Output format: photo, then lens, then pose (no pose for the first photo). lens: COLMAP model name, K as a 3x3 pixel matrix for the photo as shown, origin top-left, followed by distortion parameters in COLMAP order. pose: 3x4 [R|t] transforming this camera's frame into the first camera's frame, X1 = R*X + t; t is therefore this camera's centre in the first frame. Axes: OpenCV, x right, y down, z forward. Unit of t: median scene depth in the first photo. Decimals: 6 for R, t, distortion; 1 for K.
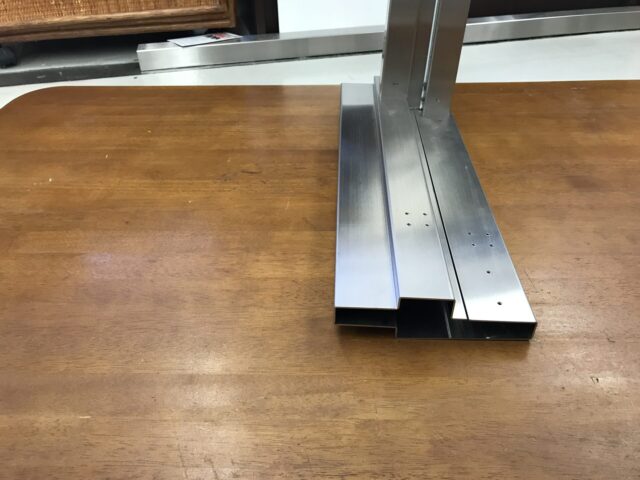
lens RADIAL K [[516.9, 0, 320.0], [0, 516.9, 240.0], [0, 0, 1]] dist [0.007188, -0.008629]
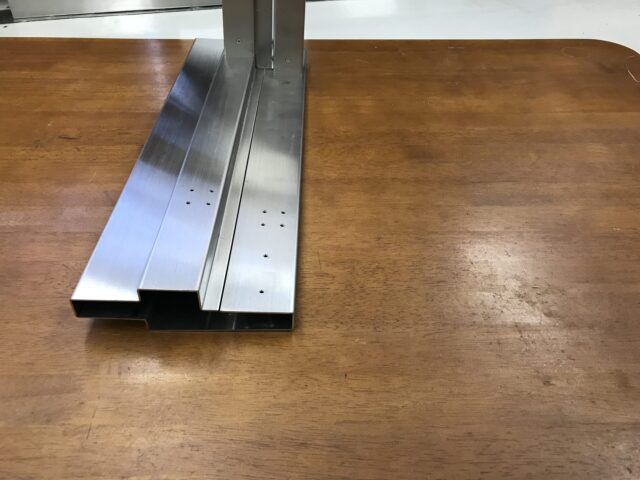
lens RADIAL K [[516.9, 0, 320.0], [0, 516.9, 240.0], [0, 0, 1]] dist [0.007188, -0.008629]
pose [[0.998562, -0.003549, 0.053498, 0.245308], [-0.001021, 0.996367, 0.085160, -0.029050], [-0.053606, -0.085092, 0.994930, 0.053351]]
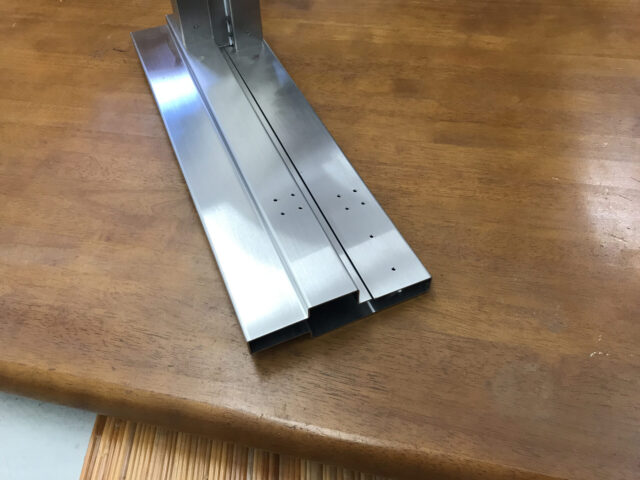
lens RADIAL K [[516.9, 0, 320.0], [0, 516.9, 240.0], [0, 0, 1]] dist [0.007188, -0.008629]
pose [[0.980427, 0.127972, -0.149621, 0.469707], [-0.085472, 0.961250, 0.262093, -0.065309], [0.177363, -0.244175, 0.953373, -0.061624]]
